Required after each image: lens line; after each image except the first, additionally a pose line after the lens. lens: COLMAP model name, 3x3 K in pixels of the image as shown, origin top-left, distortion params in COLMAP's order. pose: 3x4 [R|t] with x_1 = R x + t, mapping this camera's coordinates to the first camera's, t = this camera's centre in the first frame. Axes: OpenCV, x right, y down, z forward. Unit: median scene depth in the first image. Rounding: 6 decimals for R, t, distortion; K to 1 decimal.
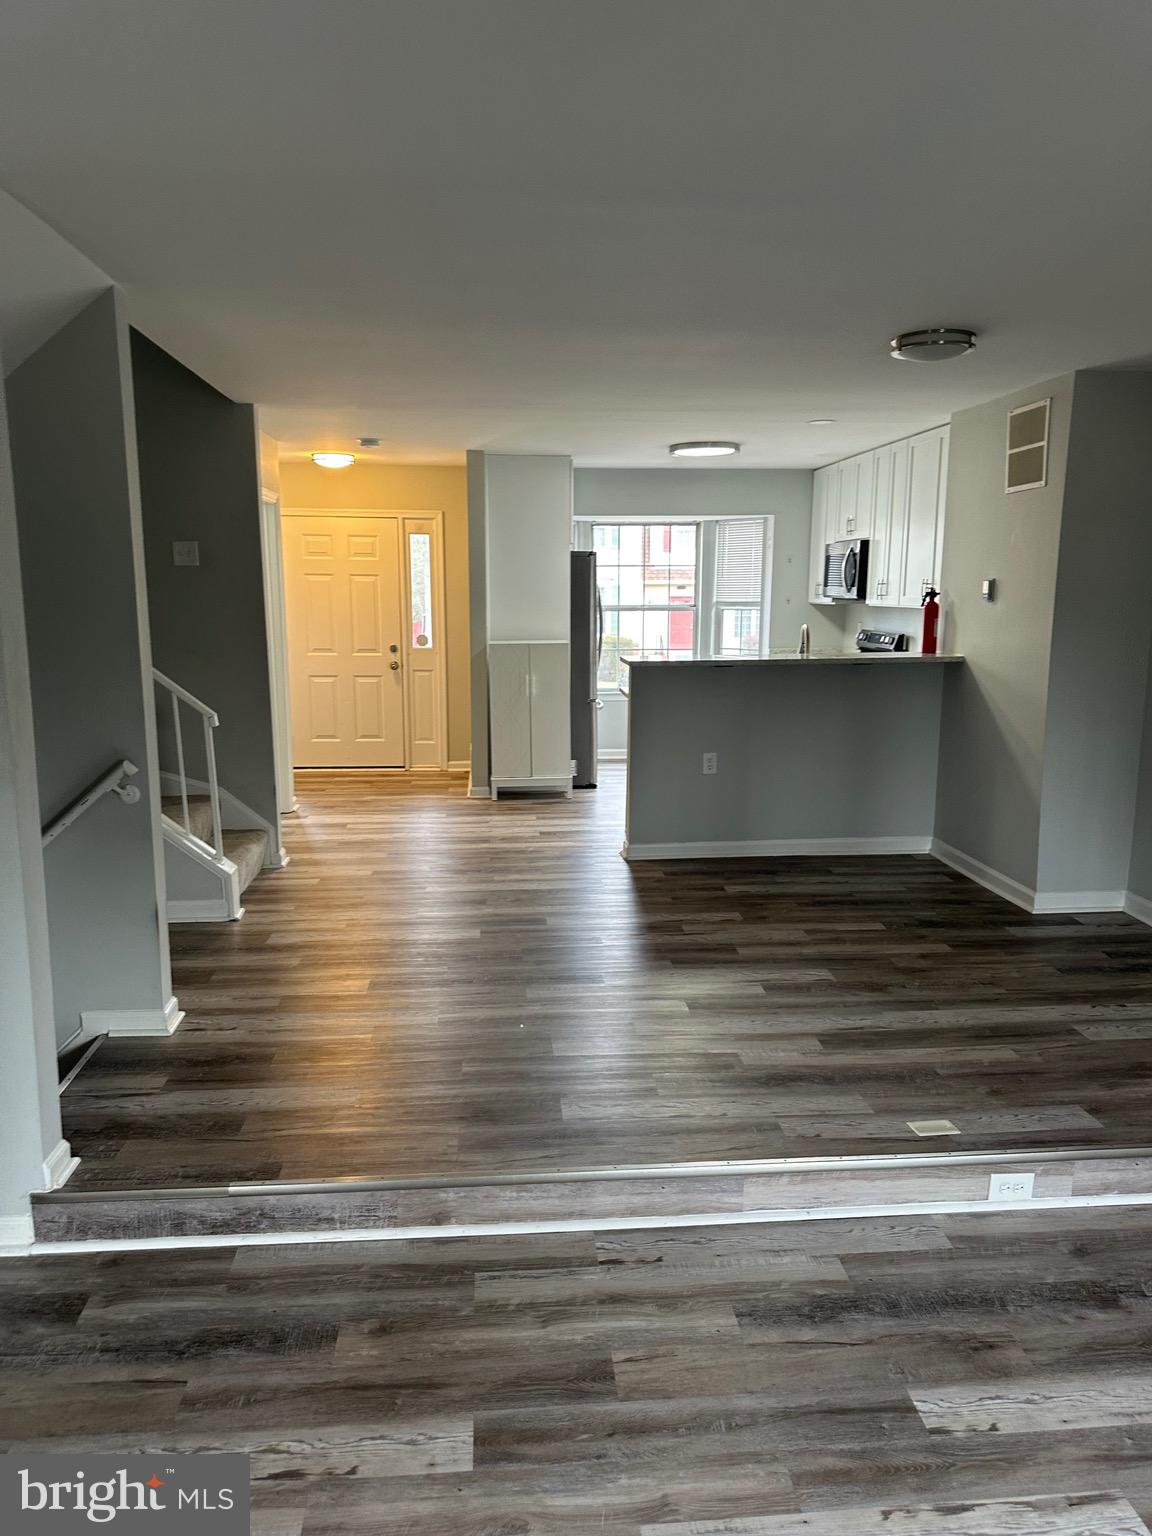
lens RADIAL K [[1096.9, 0, 576.0], [0, 1096.9, 768.0], [0, 0, 1]] dist [-0.002644, -0.000107]
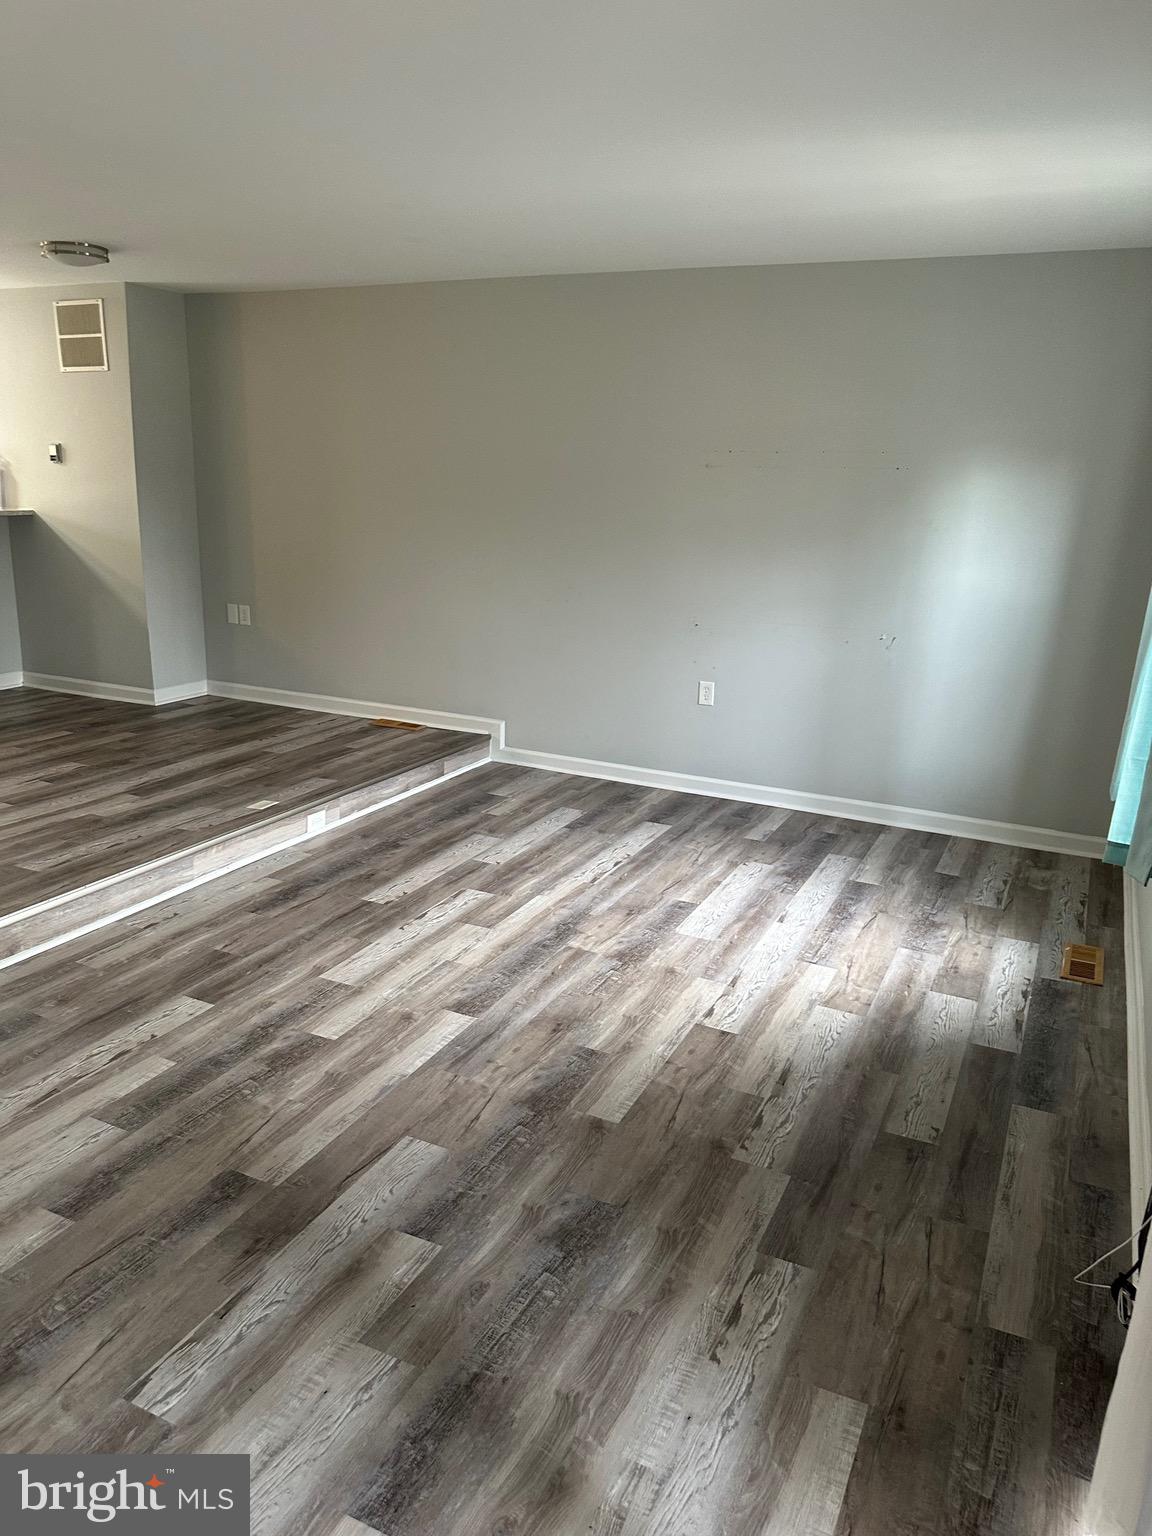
lens RADIAL K [[1096.9, 0, 576.0], [0, 1096.9, 768.0], [0, 0, 1]] dist [-0.002644, -0.000107]
pose [[0.509423, -0.208627, 0.834843, -0.740728], [0.112393, 0.977986, 0.175816, 0.050354], [-0.853145, 0.004266, 0.521657, -0.201480]]
